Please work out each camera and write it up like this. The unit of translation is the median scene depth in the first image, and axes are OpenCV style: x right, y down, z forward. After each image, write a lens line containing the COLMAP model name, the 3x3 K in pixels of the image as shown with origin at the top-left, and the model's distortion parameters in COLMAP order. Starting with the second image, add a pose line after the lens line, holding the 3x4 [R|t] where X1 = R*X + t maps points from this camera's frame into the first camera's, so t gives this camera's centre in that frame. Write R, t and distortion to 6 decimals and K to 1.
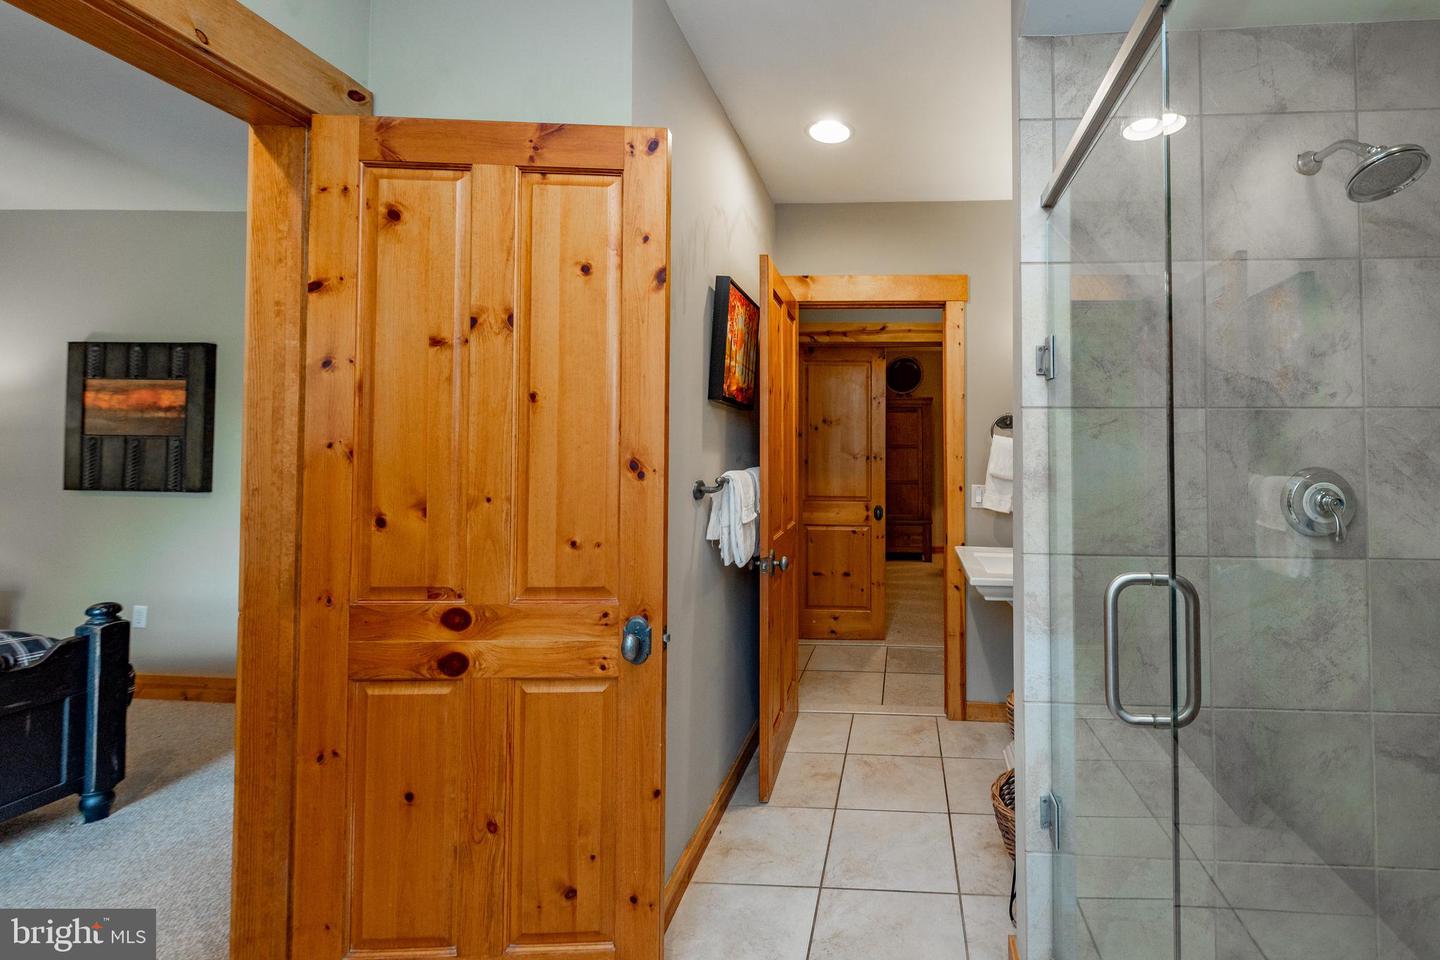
lens RADIAL K [[574.2, 0, 722.9], [0, 574.2, 474.5], [0, 0, 1]] dist [0.000299, -0.000536]
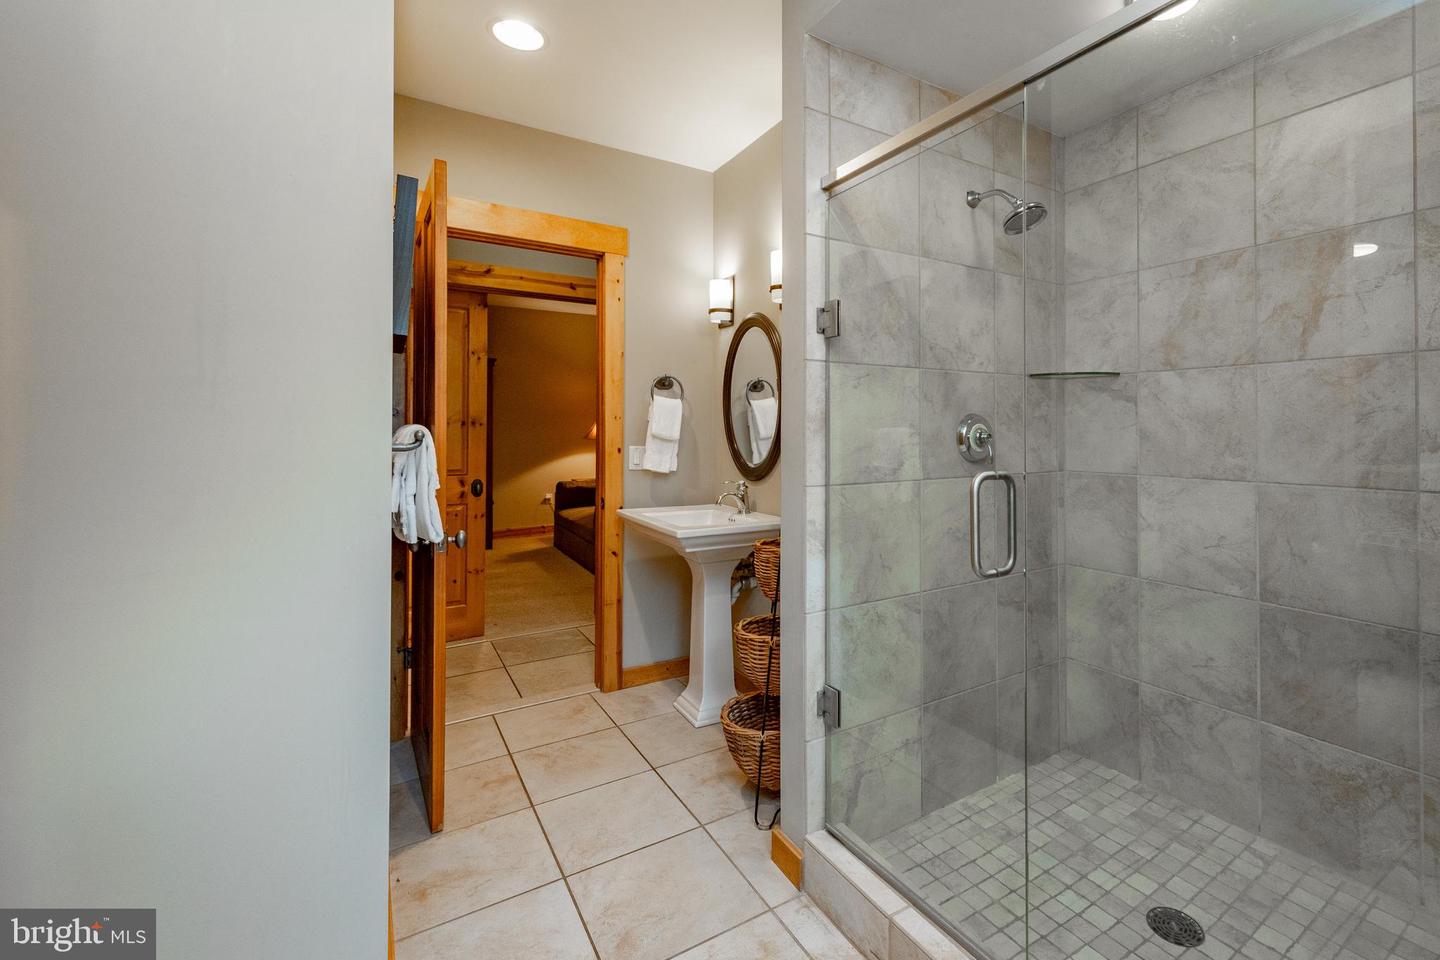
lens RADIAL K [[653.0, 0, 721.2], [0, 653.0, 455.0], [0, 0, 1]] dist [0.000838, 0.000014]
pose [[0.815053, -0.020272, 0.579032, -0.120144], [0.008804, 0.999706, 0.022606, 0.013619], [-0.579320, -0.013327, 0.814992, 0.008619]]
